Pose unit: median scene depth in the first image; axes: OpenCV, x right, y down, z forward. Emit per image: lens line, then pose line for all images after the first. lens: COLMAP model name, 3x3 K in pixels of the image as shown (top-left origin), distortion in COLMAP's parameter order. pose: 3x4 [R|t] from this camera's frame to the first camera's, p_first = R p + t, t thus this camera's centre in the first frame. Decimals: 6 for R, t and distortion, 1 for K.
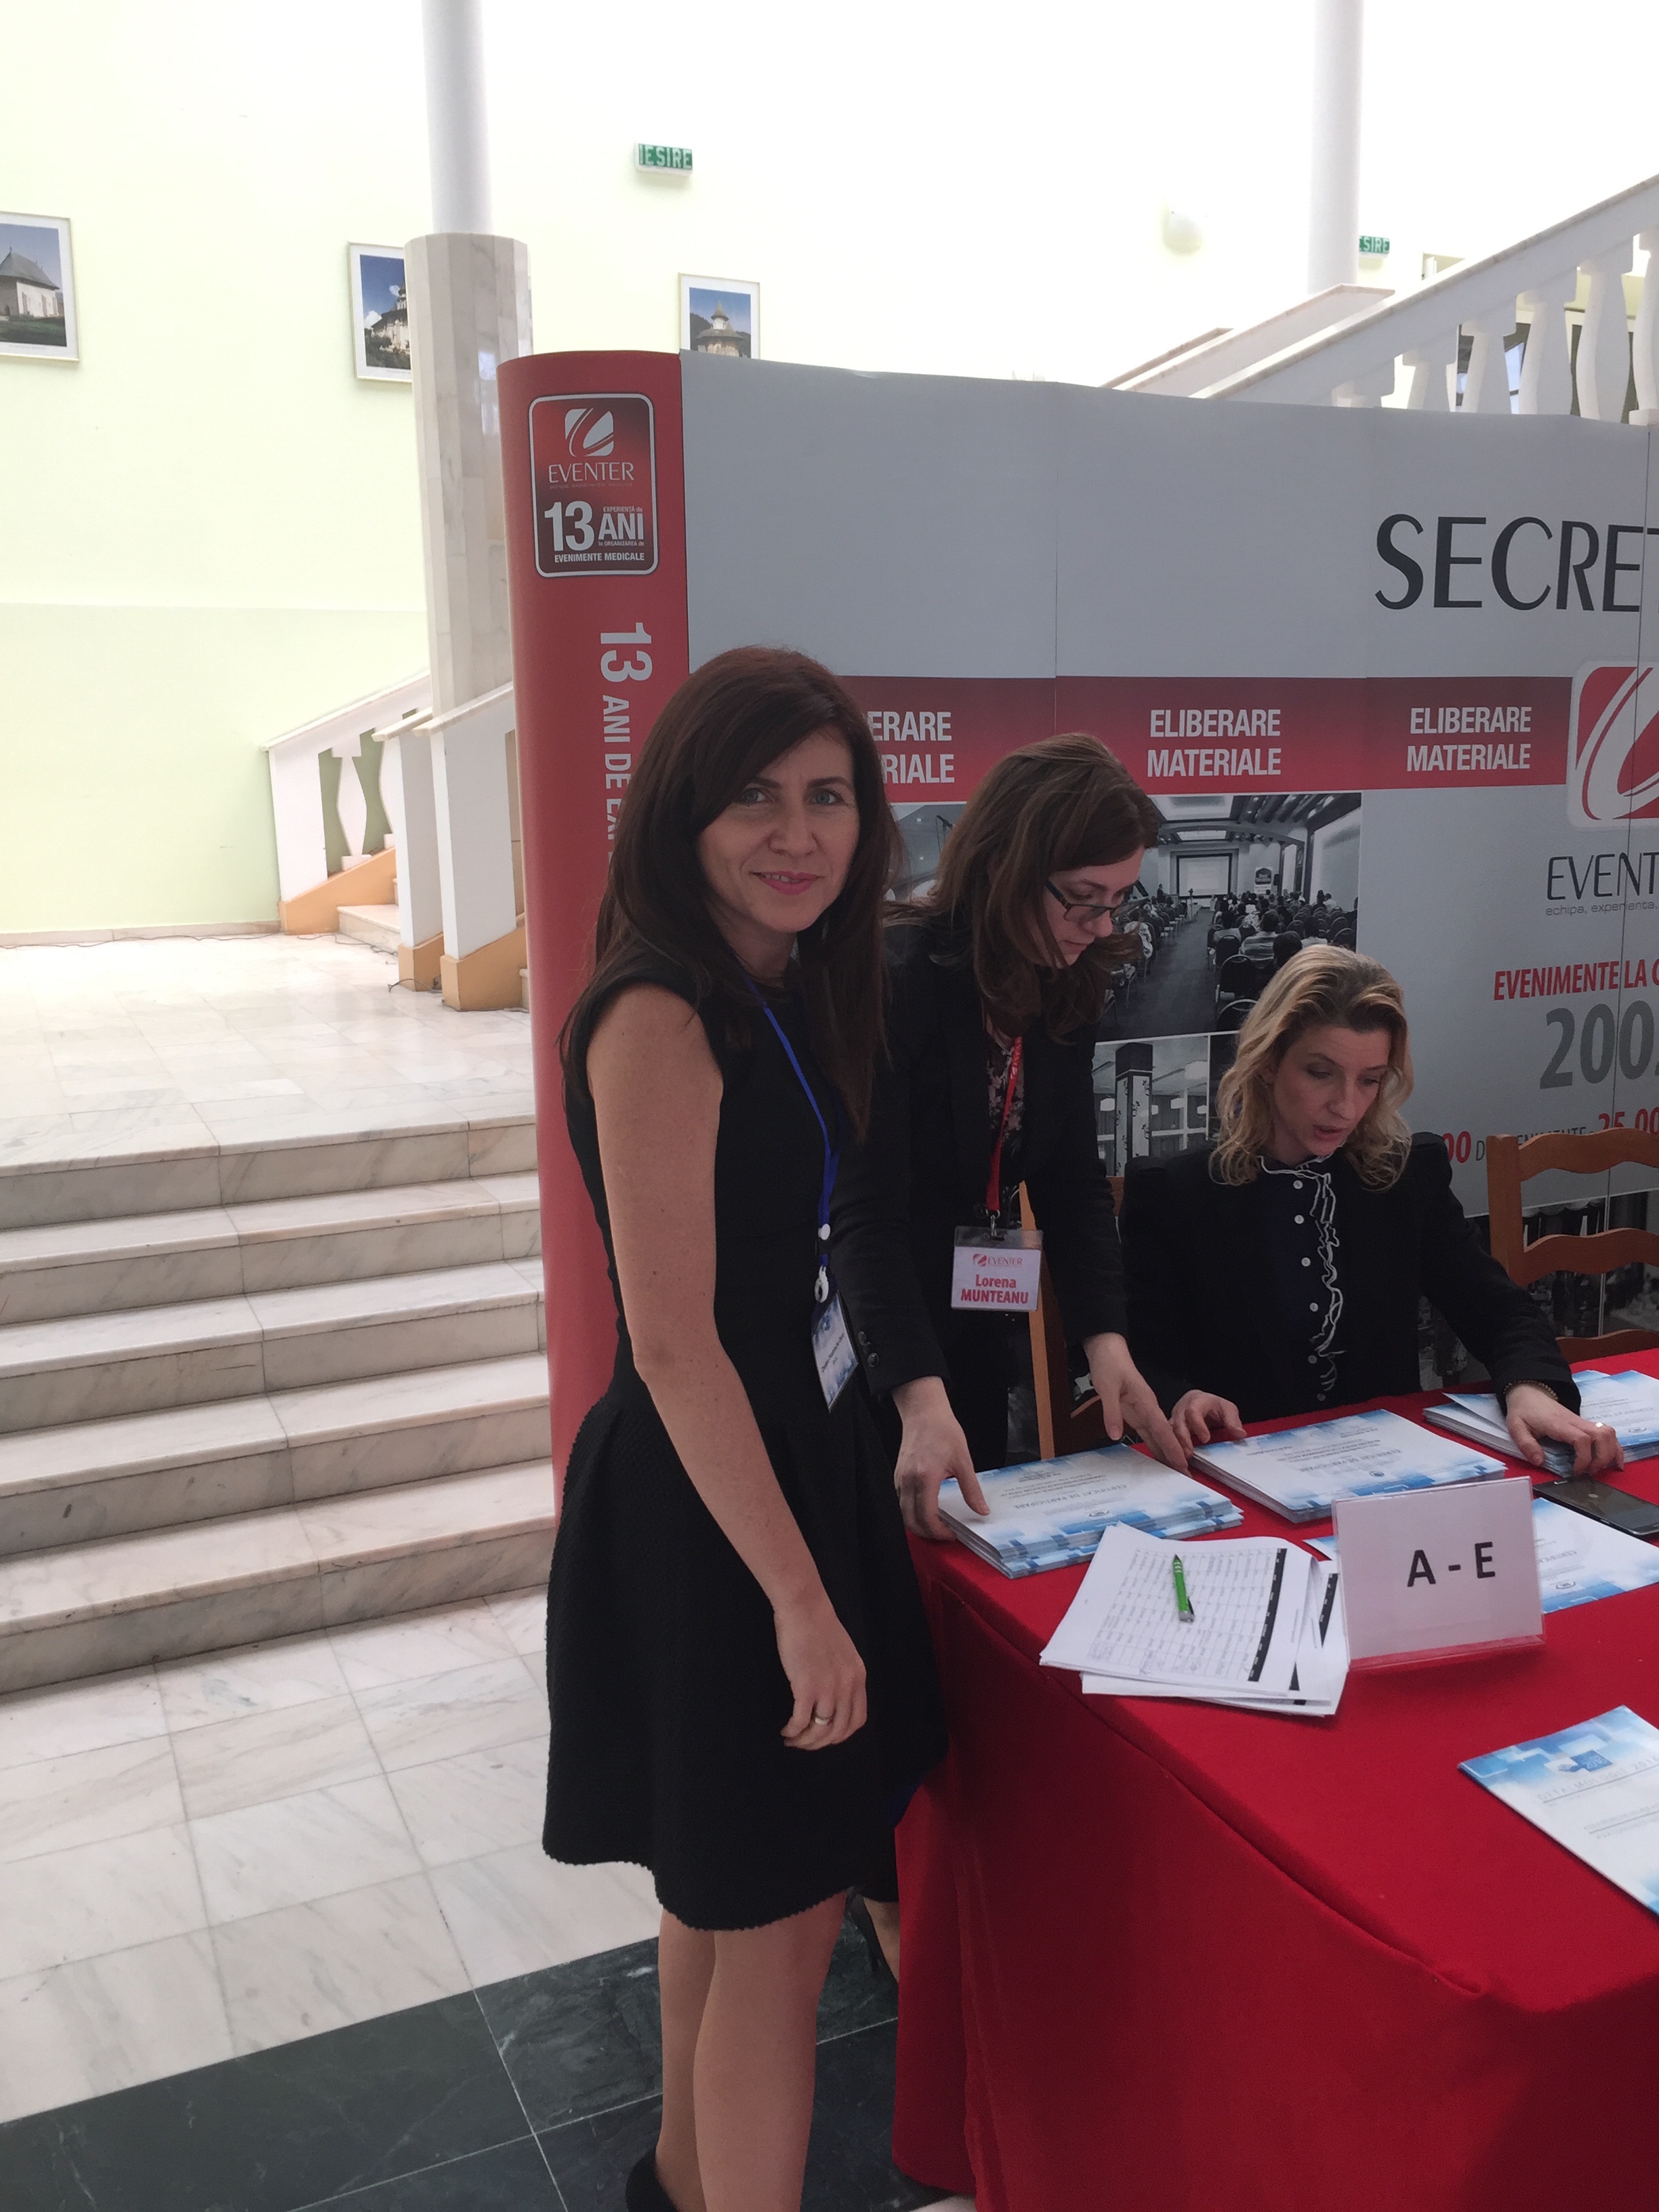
lens RADIAL K [[1882.4, 0, 819.7], [0, 1882.4, 1114.2], [0, 0, 1]] dist [0.078428, -0.094851]
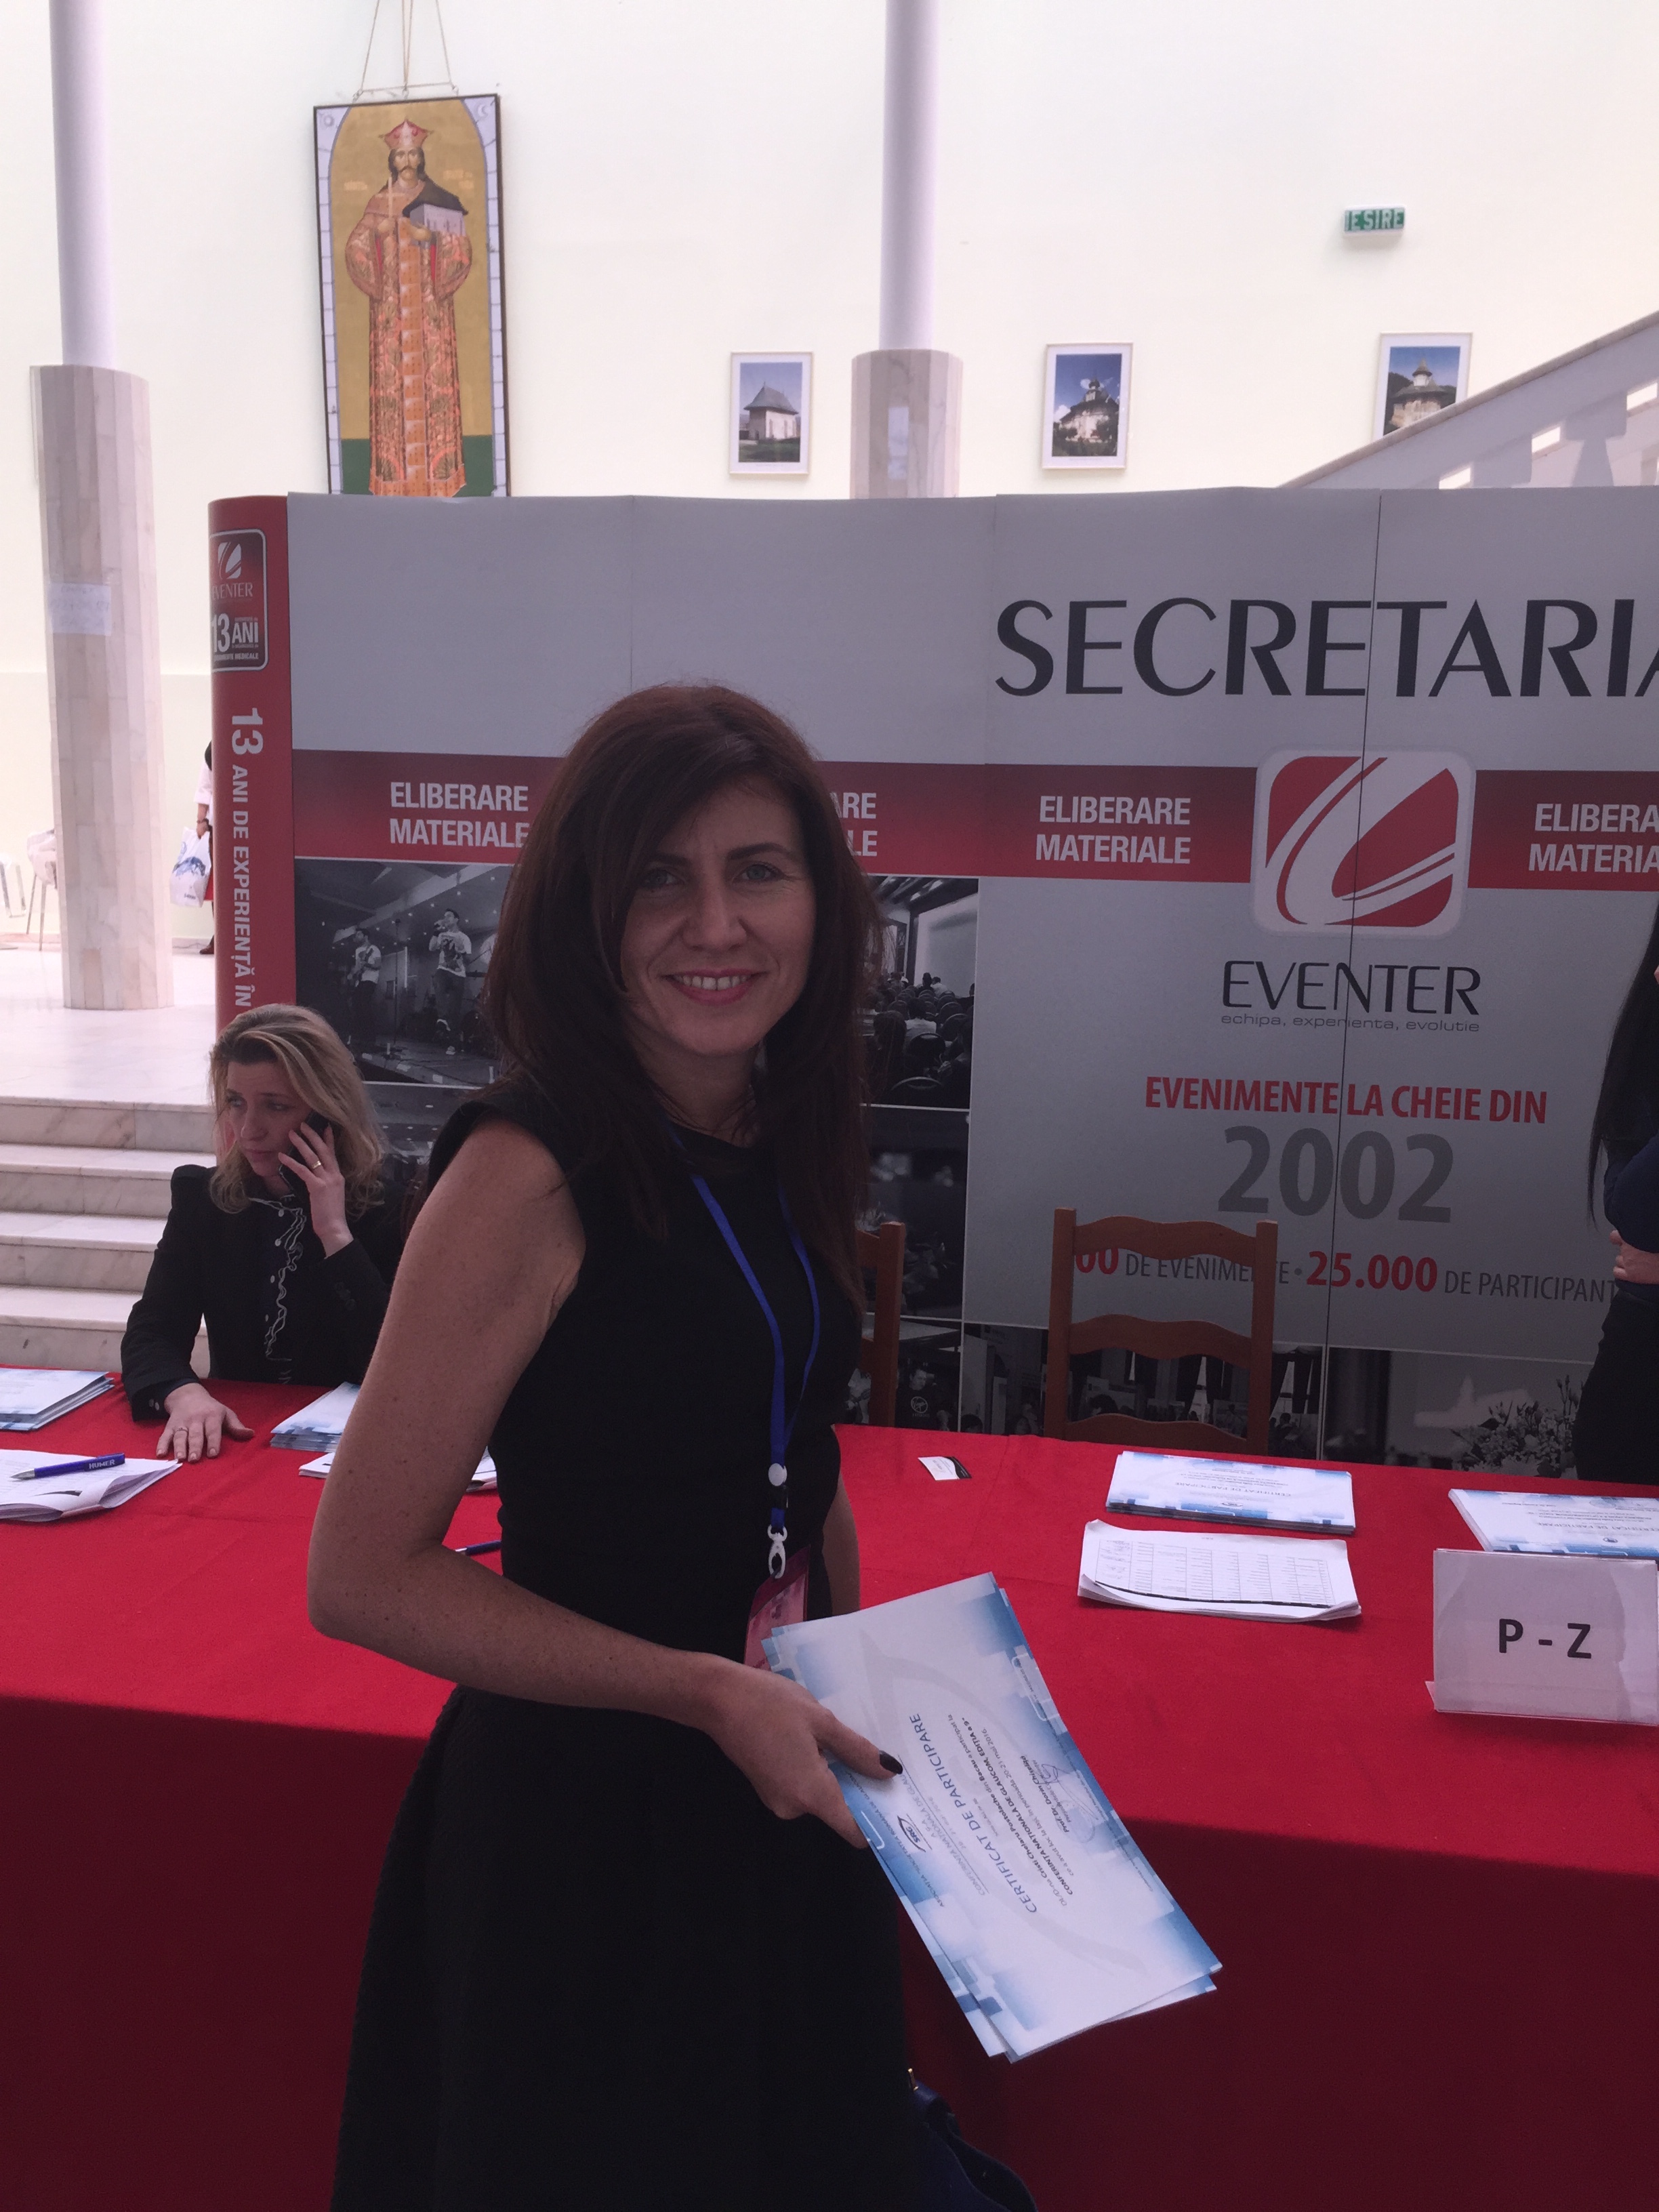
lens RADIAL K [[1882.4, 0, 835.7], [0, 1882.4, 1117.1], [0, 0, 1]] dist [0.078428, -0.094851]
pose [[0.829798, 0.119368, -0.545148, 0.755193], [-0.133961, 0.990900, 0.013062, -0.047506], [0.541747, 0.062190, 0.838238, 0.136290]]
